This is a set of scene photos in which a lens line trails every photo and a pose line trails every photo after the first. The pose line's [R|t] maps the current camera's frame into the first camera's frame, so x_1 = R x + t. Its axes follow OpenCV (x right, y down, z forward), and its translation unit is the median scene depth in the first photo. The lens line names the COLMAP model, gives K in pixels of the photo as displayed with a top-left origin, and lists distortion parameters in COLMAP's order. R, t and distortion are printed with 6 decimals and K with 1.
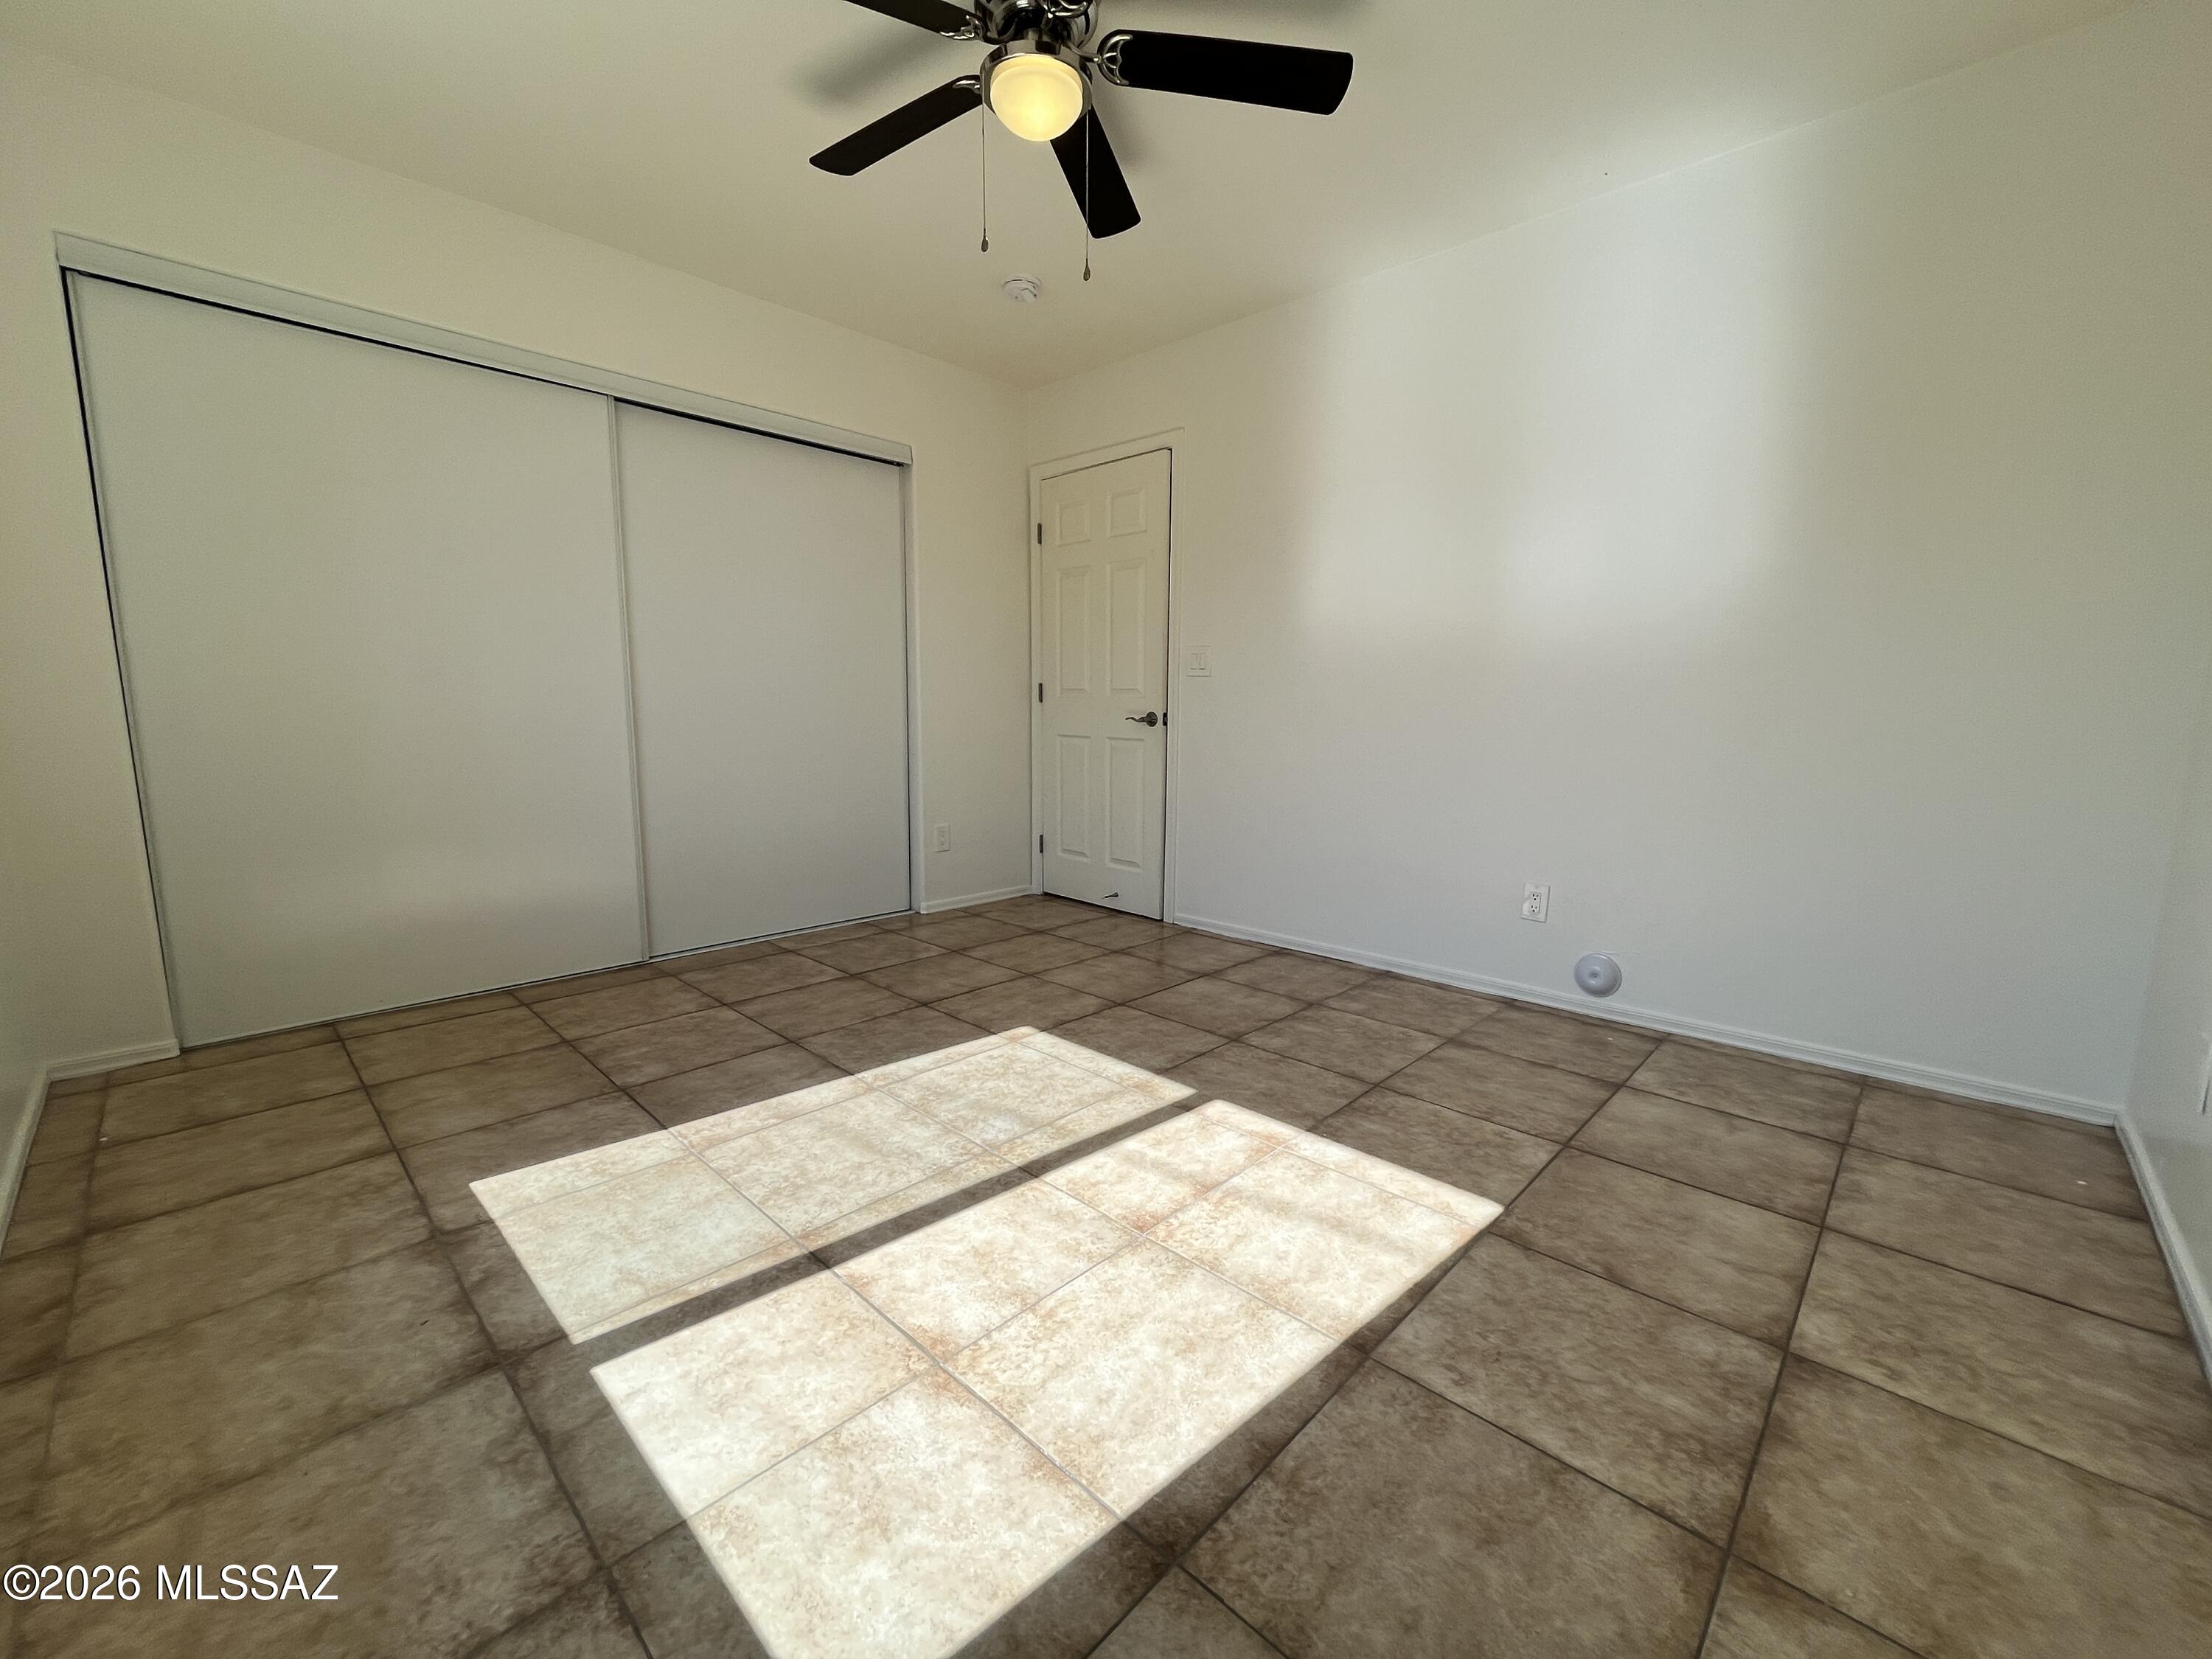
lens RADIAL K [[890.3, 0, 1106.0], [0, 890.3, 829.5], [0, 0, 1]] dist [-0.003657, -0.000511]
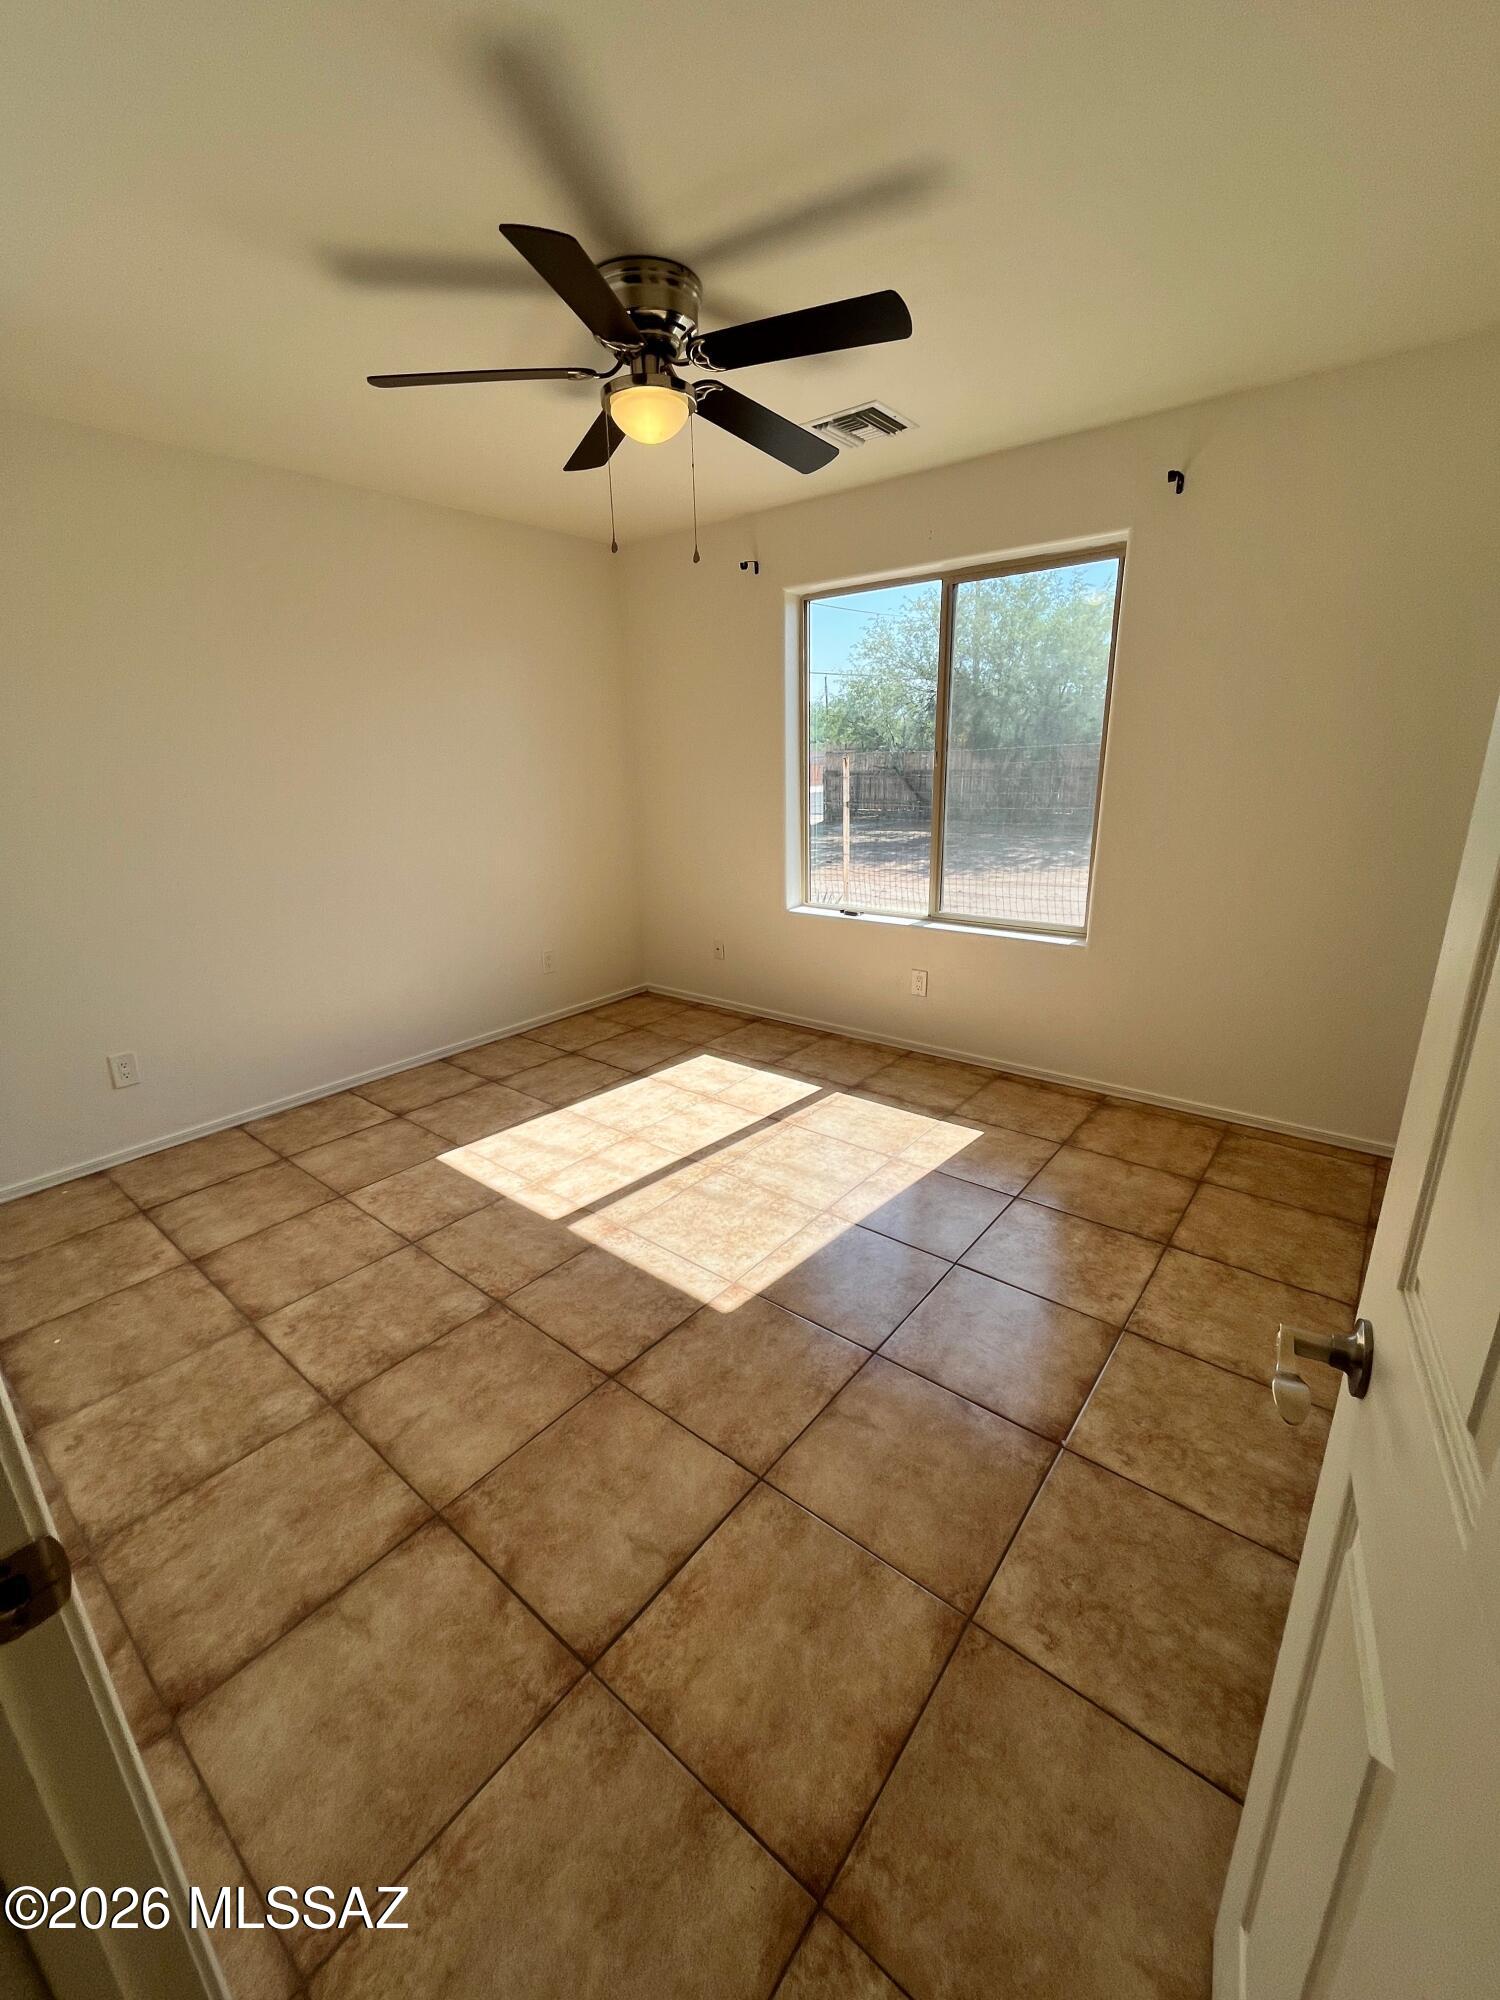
lens RADIAL K [[805.0, 0, 747.7], [0, 805.0, 1003.4], [0, 0, 1]] dist [-0.003657, -0.000511]
pose [[-0.995877, 0.042143, -0.080332, -0.079760], [0.003777, 0.904036, 0.427440, -0.527080], [0.090637, 0.425374, -0.900468, 2.145239]]
